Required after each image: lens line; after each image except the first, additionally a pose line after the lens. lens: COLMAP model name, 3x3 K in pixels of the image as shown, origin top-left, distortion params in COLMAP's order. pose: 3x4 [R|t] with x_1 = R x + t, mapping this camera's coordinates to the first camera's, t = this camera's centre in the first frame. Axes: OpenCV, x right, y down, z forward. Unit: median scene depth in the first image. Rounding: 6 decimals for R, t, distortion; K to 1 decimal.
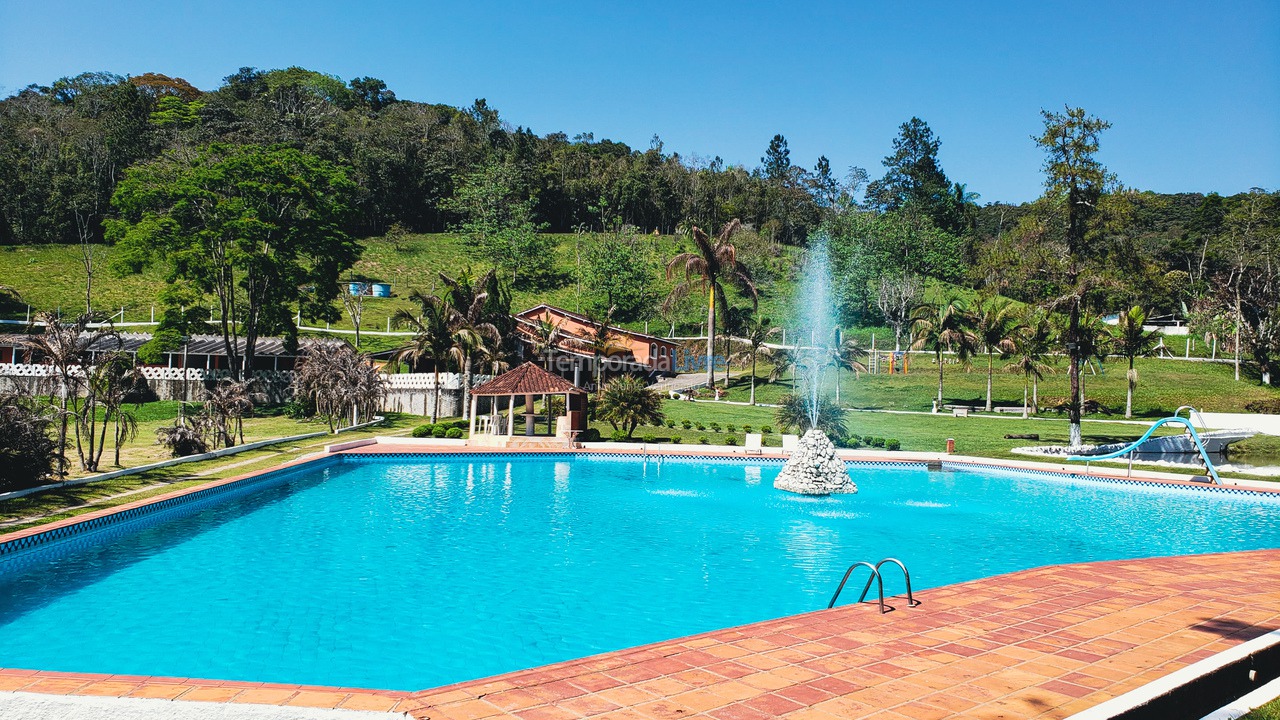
lens RADIAL K [[1012.9, 0, 640.0], [0, 1012.9, 360.0], [0, 0, 1]] dist [0.103014, -0.172162]
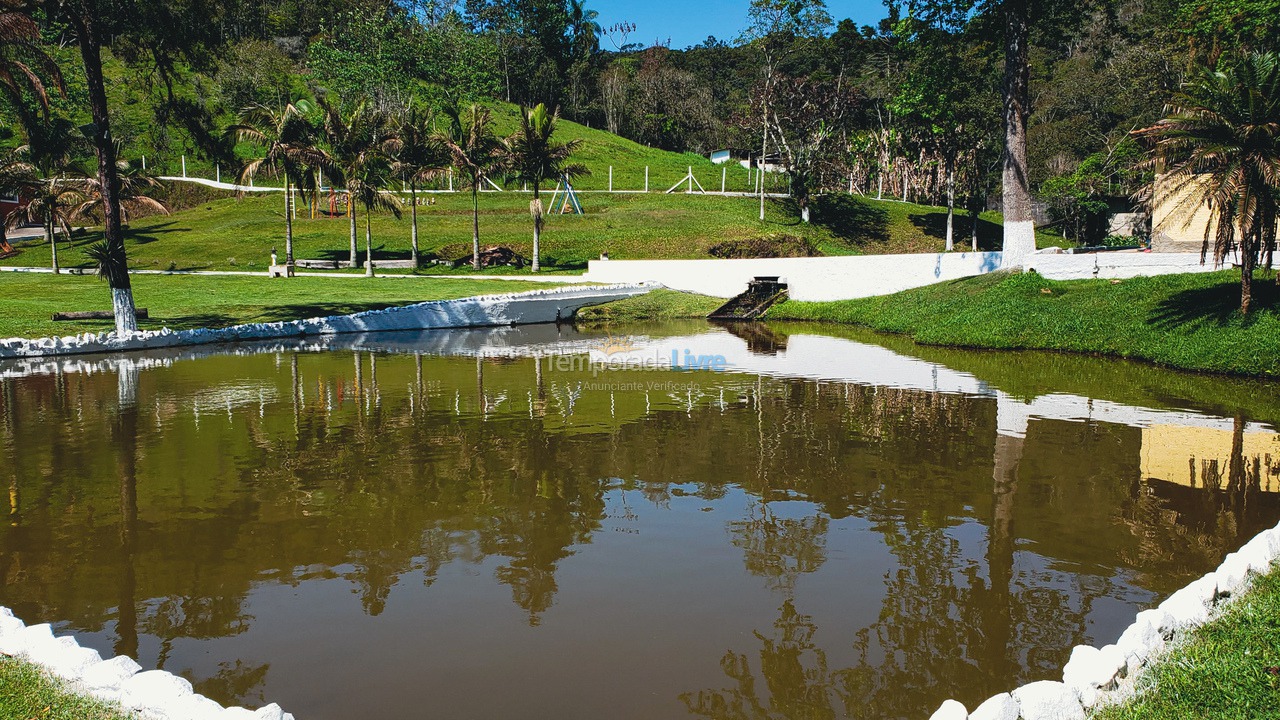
lens RADIAL K [[998.6, 0, 644.2], [0, 998.6, 397.7], [0, 0, 1]] dist [0.107529, -0.159664]
pose [[0.970343, -0.063862, 0.233144, 0.327745], [0.022146, 0.983901, 0.177335, 0.018776], [-0.240716, -0.166912, 0.956136, 0.266537]]
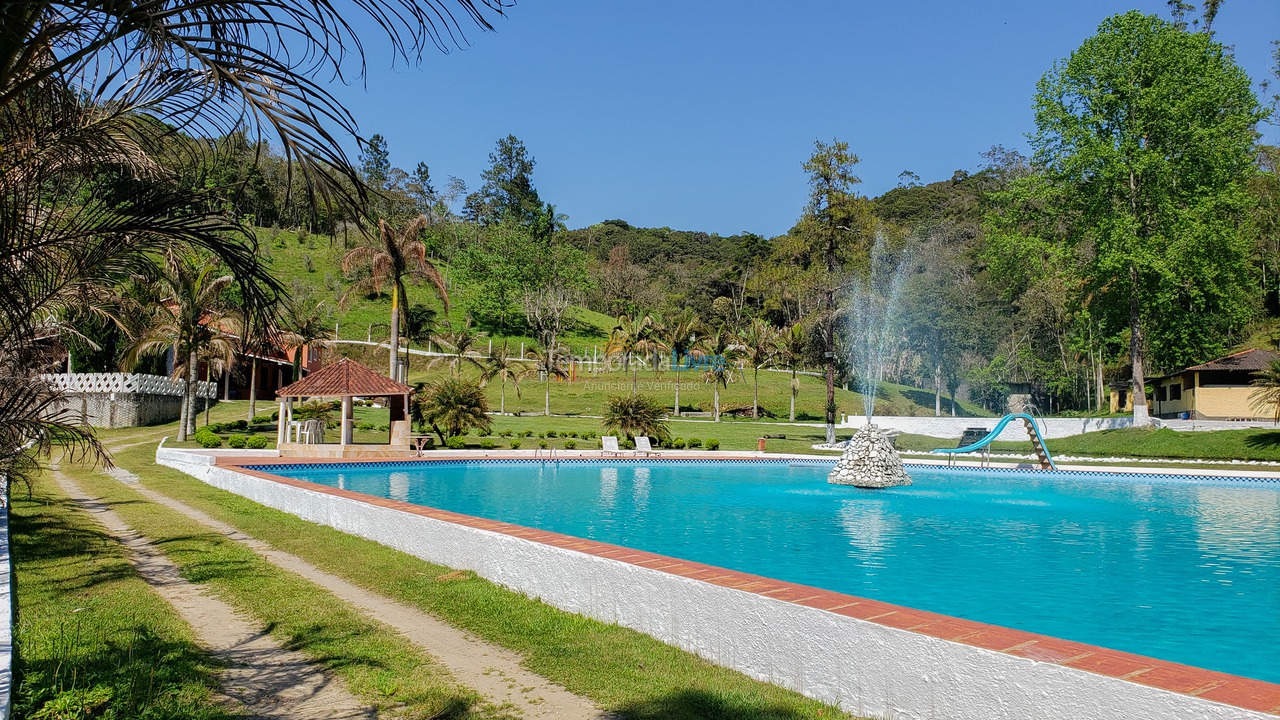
lens RADIAL K [[998.6, 0, 644.2], [0, 998.6, 397.7], [0, 0, 1]] dist [0.107529, -0.159664]
pose [[0.888648, 0.002243, 0.458585, -0.155985], [-0.013488, 0.999683, 0.021246, 0.007637], [-0.458392, -0.025065, 0.888397, 0.068801]]
